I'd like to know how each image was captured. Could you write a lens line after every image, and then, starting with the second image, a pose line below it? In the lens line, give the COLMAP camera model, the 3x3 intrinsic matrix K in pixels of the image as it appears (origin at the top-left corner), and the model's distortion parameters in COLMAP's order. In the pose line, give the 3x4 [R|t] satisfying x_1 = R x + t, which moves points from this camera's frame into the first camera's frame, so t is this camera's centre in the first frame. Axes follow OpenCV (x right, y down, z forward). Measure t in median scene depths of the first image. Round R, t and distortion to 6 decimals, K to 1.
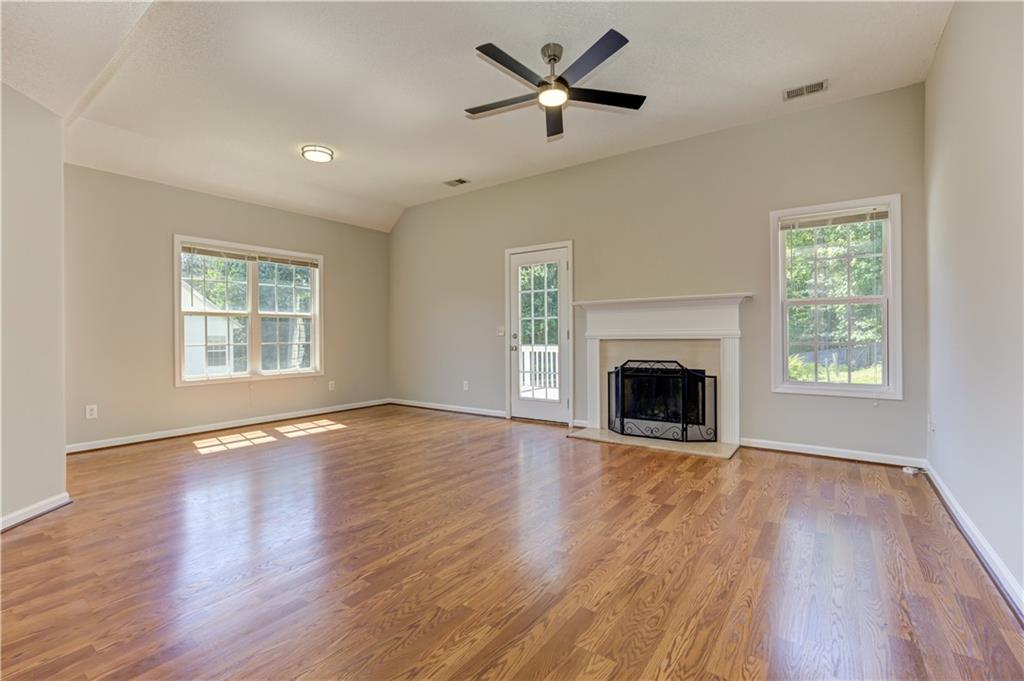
lens RADIAL K [[483.6, 0, 479.8], [0, 483.6, 336.4], [0, 0, 1]] dist [-0.042344, 0.000329]
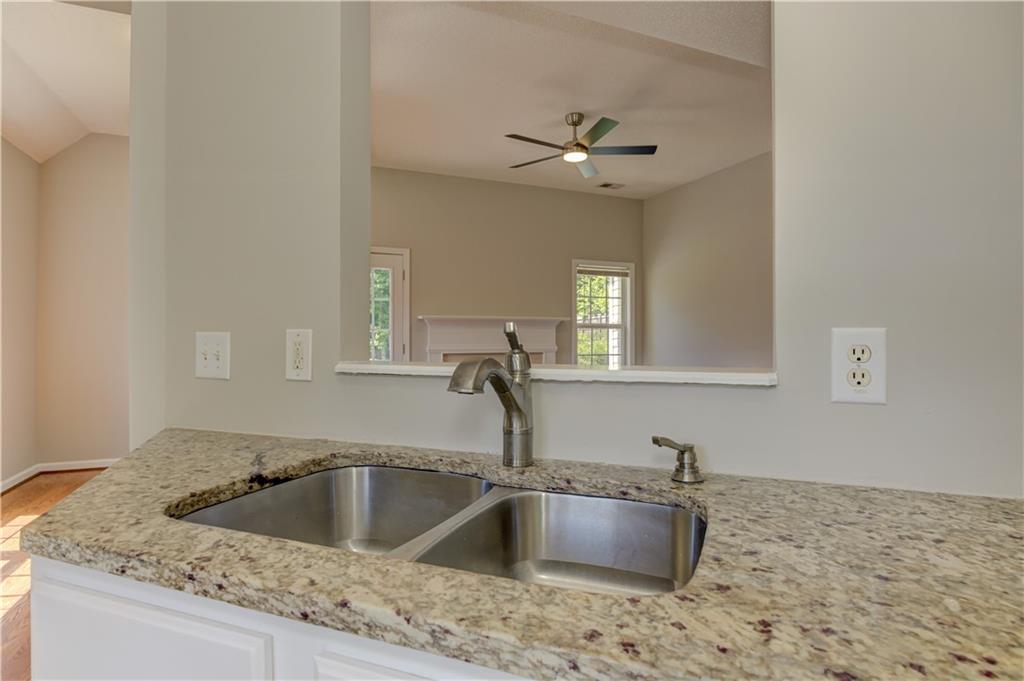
lens RADIAL K [[599.5, 0, 529.1], [0, 599.5, 340.6], [0, 0, 1]] dist [-0.000195, -0.000058]
pose [[0.442001, 0.005681, 0.896997, -0.802522], [-0.001598, 0.999983, -0.005545, -0.014794], [-0.897013, 0.001018, 0.442003, 0.280646]]
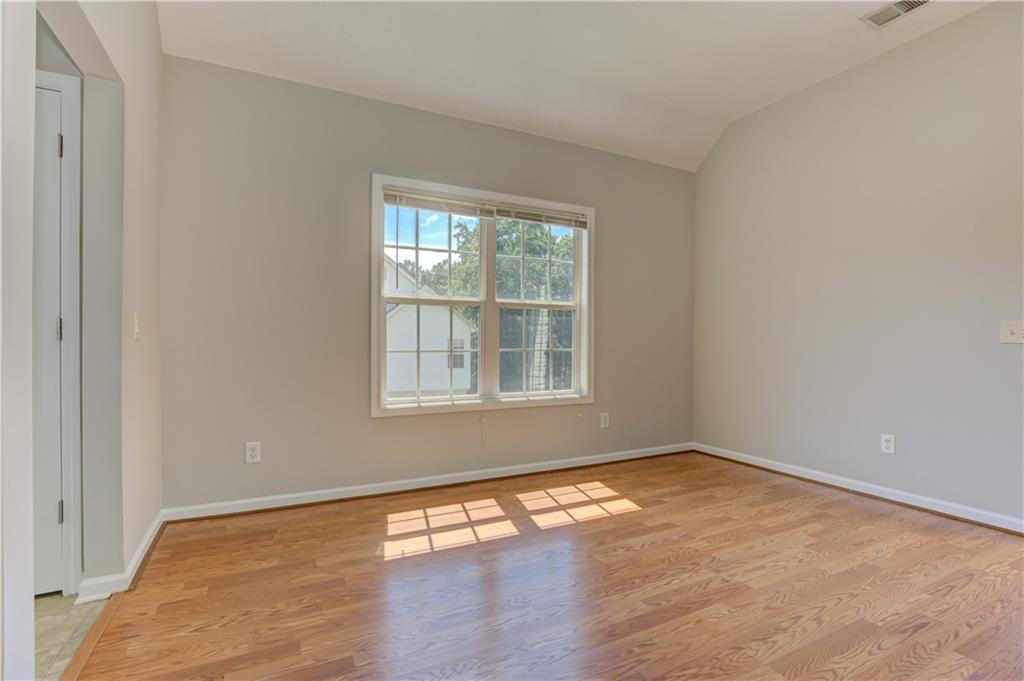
lens RADIAL K [[472.5, 0, 512.0], [0, 472.5, 340.5], [0, 0, 1]] dist [0.000243, 0.000372]
pose [[0.923302, 0.010244, -0.383939, -0.244134], [-0.012332, 0.999920, -0.002978, 0.005505], [0.383878, 0.007484, 0.923354, 0.522095]]
